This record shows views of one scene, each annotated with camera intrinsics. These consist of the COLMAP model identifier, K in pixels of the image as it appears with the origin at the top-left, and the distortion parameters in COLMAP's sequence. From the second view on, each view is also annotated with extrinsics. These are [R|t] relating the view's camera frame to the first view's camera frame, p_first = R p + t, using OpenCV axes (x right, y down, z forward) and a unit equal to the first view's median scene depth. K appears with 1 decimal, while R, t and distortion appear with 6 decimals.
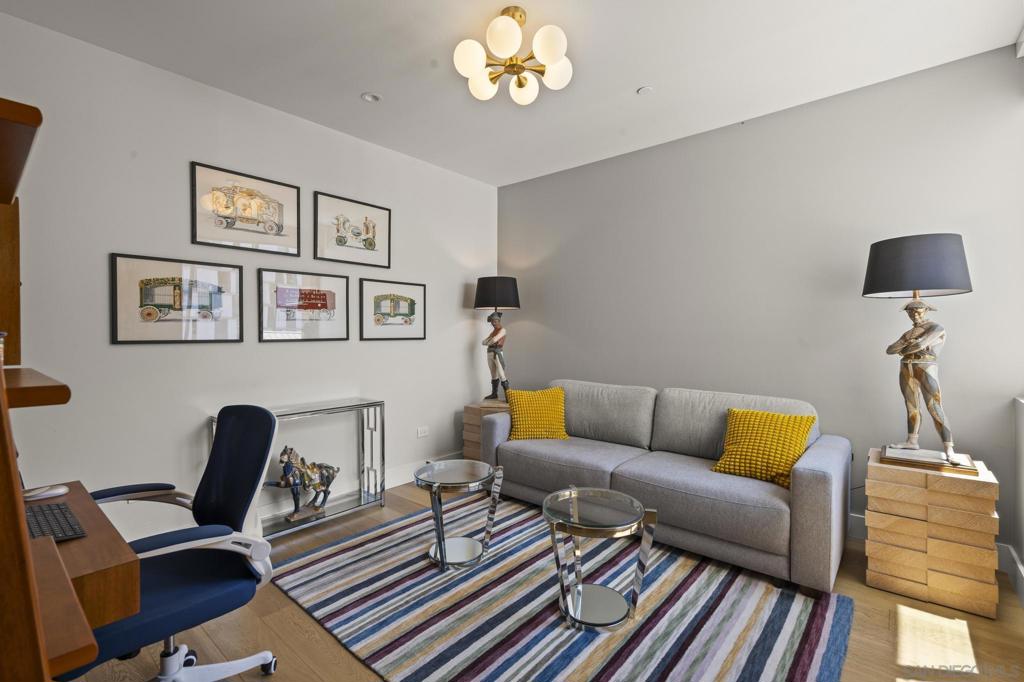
lens RADIAL K [[463.1, 0, 506.8], [0, 463.1, 338.8], [0, 0, 1]] dist [-0.007056, 0.002487]
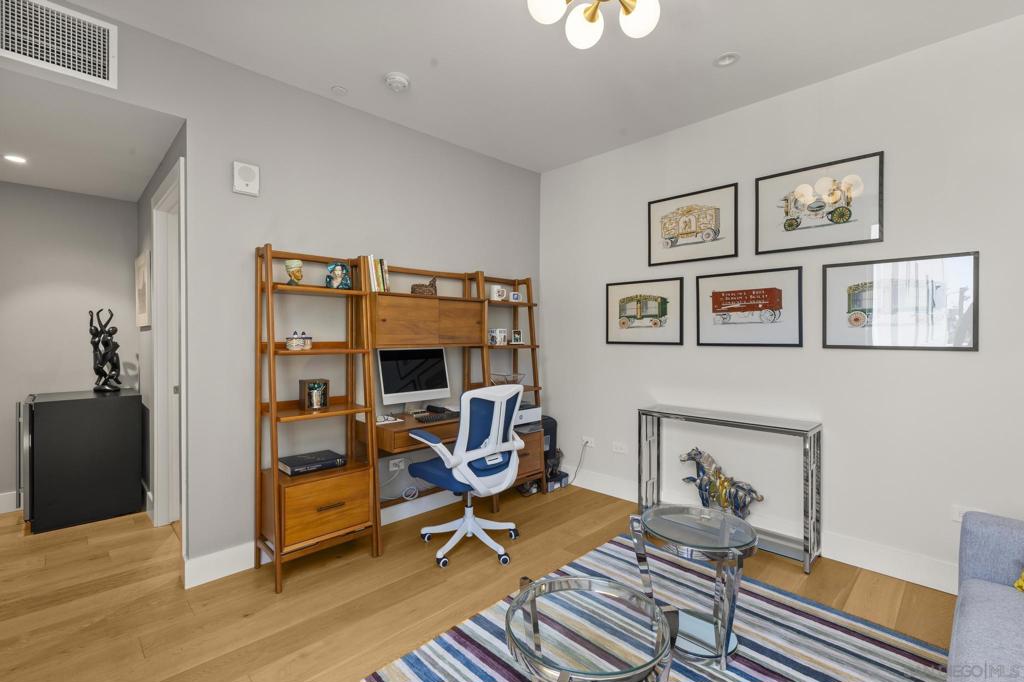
lens RADIAL K [[463.1, 0, 506.4], [0, 463.1, 337.5], [0, 0, 1]] dist [-0.007056, 0.002487]
pose [[-0.095380, 0.003543, -0.995435, 0.604904], [-0.020670, 0.999771, 0.005539, -0.008758], [0.995226, 0.021104, -0.095284, 0.705930]]
